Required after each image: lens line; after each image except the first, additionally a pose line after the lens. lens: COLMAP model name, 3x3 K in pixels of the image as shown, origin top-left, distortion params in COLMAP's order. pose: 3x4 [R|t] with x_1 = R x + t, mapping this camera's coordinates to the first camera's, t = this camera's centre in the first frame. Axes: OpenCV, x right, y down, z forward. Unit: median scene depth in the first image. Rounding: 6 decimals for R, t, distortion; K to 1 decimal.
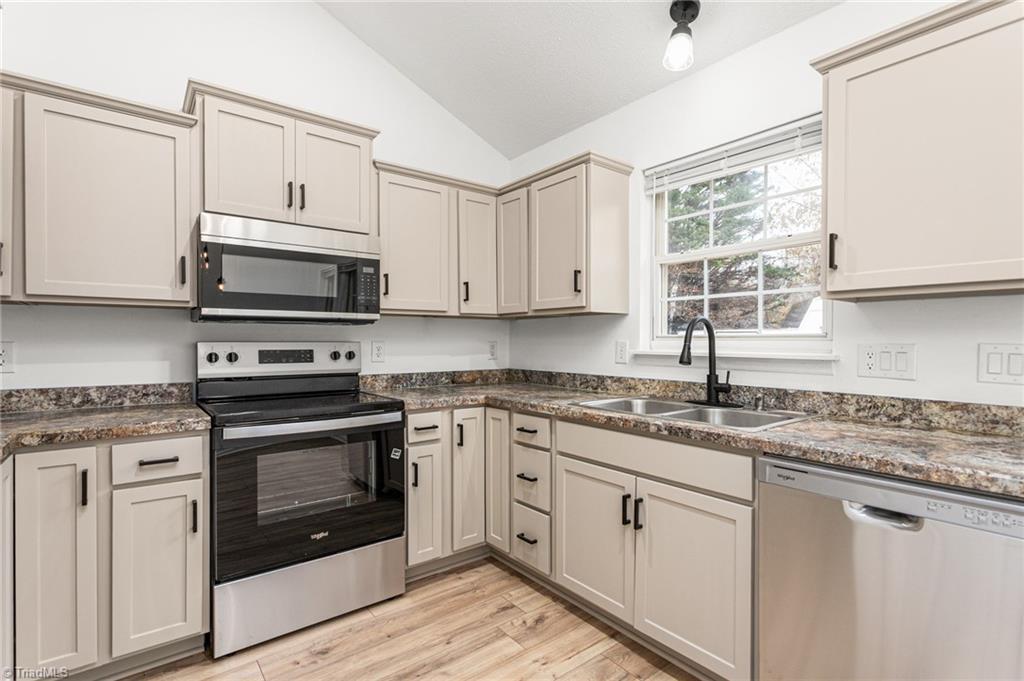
lens RADIAL K [[496.0, 0, 514.2], [0, 496.0, 344.0], [0, 0, 1]] dist [0.002647, 0.001289]
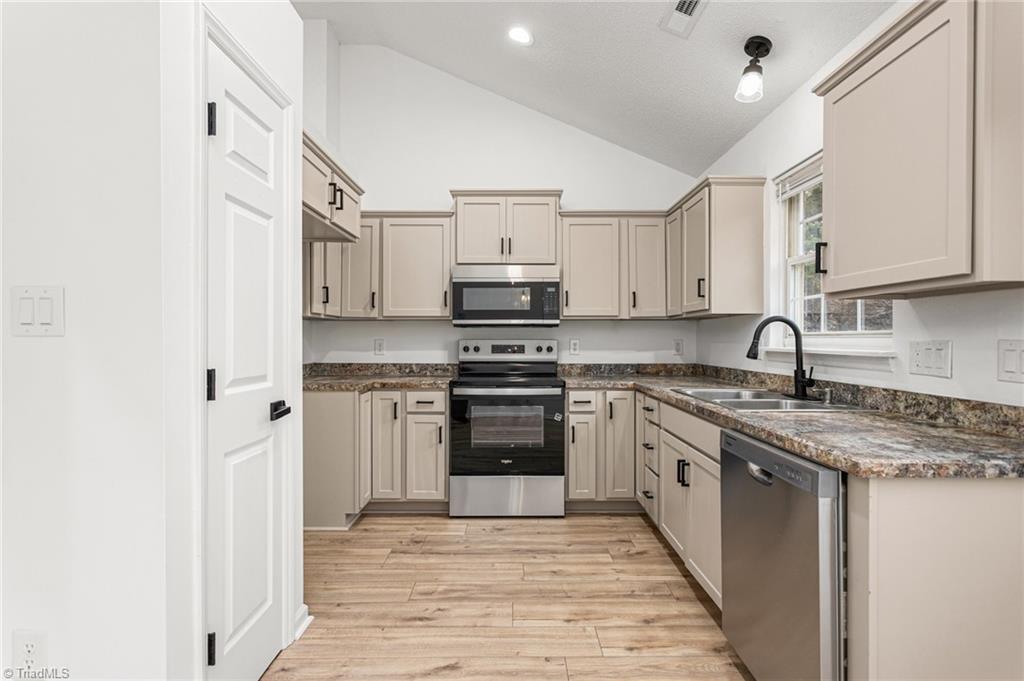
lens RADIAL K [[496.0, 0, 511.4], [0, 496.0, 341.7], [0, 0, 1]] dist [0.002647, 0.001289]
pose [[0.785867, 0.001987, -0.618392, 0.547957], [-0.003897, 0.999991, -0.001739, 0.005218], [0.618383, 0.003776, 0.785868, -0.217822]]
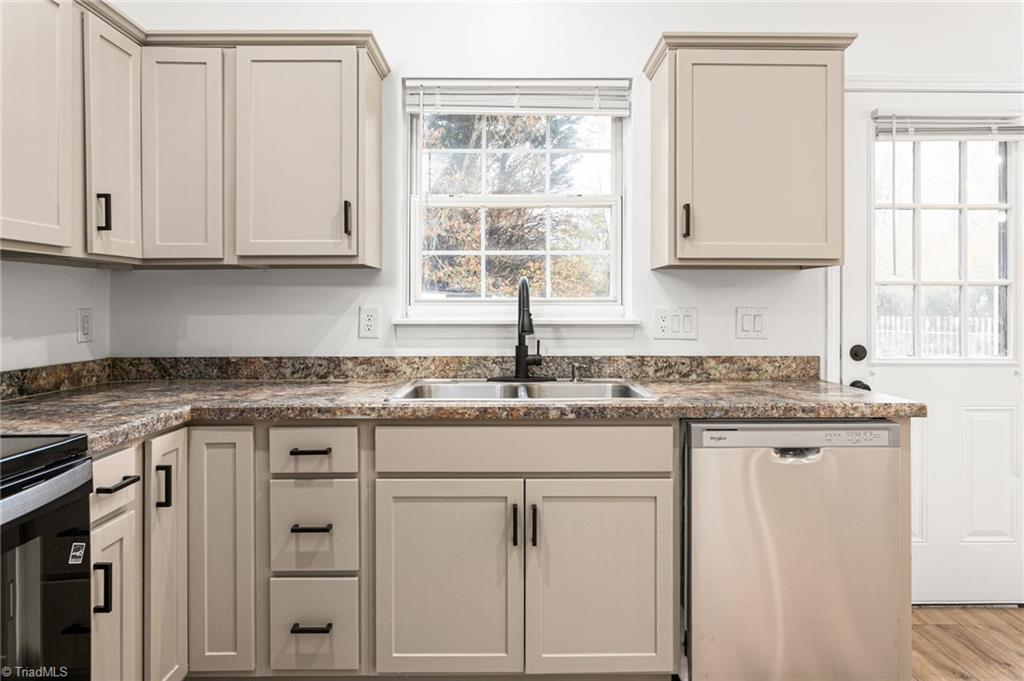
lens RADIAL K [[644.6, 0, 514.1], [0, 644.6, 304.8], [0, 0, 1]] dist [-0.001519, -0.000769]
pose [[0.612125, -0.000285, 0.790761, -0.463806], [0.008777, 0.999941, -0.006434, -0.000974], [-0.790712, 0.010879, 0.612091, 0.316742]]
